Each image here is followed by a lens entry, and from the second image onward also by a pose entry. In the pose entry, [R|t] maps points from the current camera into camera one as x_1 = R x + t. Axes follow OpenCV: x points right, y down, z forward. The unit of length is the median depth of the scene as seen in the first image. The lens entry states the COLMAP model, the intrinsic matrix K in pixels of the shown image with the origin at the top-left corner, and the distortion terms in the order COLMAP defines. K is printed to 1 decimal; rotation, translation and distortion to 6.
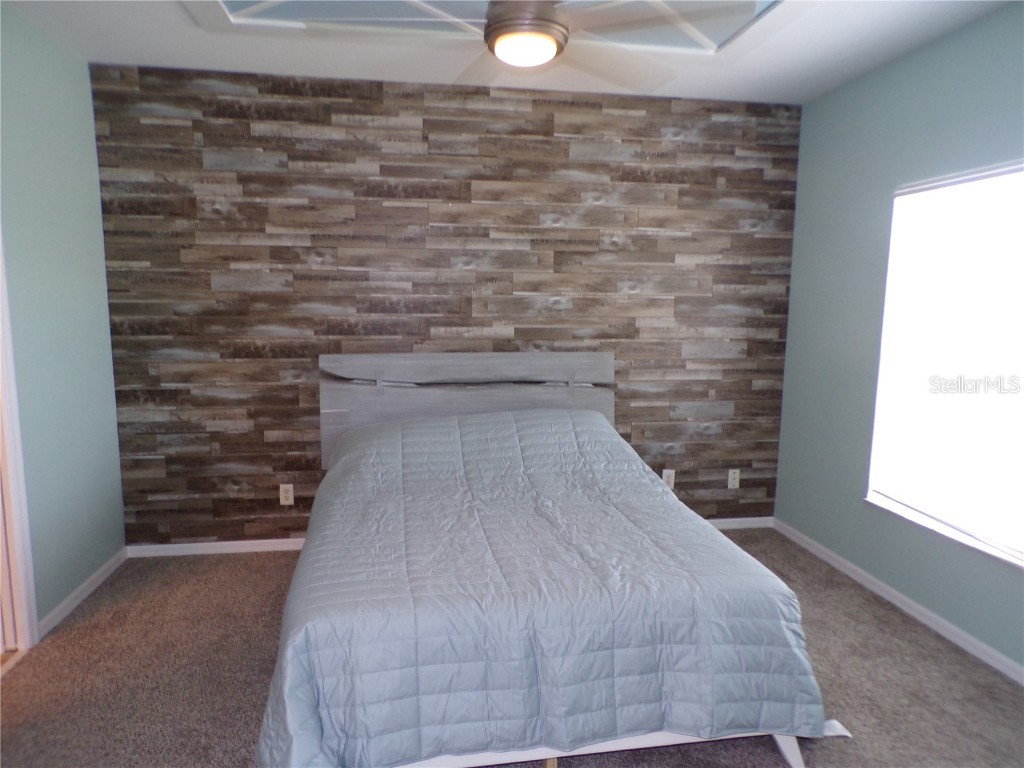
lens RADIAL K [[695.3, 0, 512.8], [0, 695.3, 390.2], [0, 0, 1]] dist [-0.004678, 0.014080]
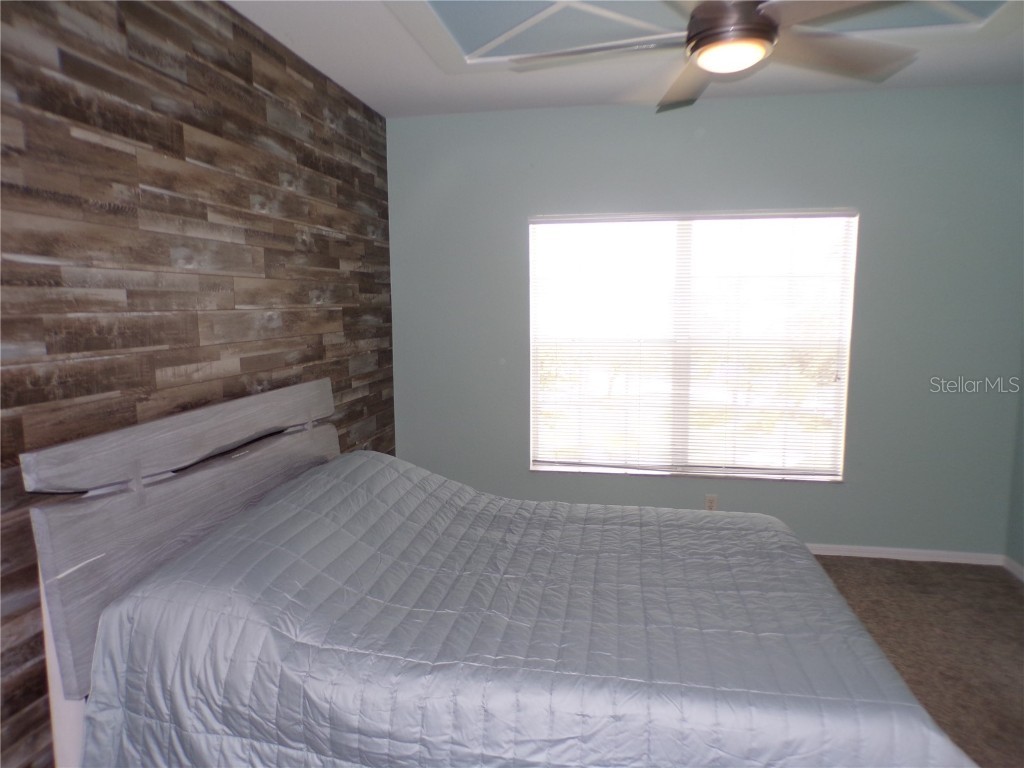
lens RADIAL K [[695.3, 0, 512.8], [0, 695.3, 390.2], [0, 0, 1]] dist [-0.004678, 0.014080]
pose [[0.325349, -0.128542, 0.936816, -0.560161], [0.134348, 0.986951, 0.088763, -0.085482], [-0.936001, 0.096980, 0.338373, 0.540582]]
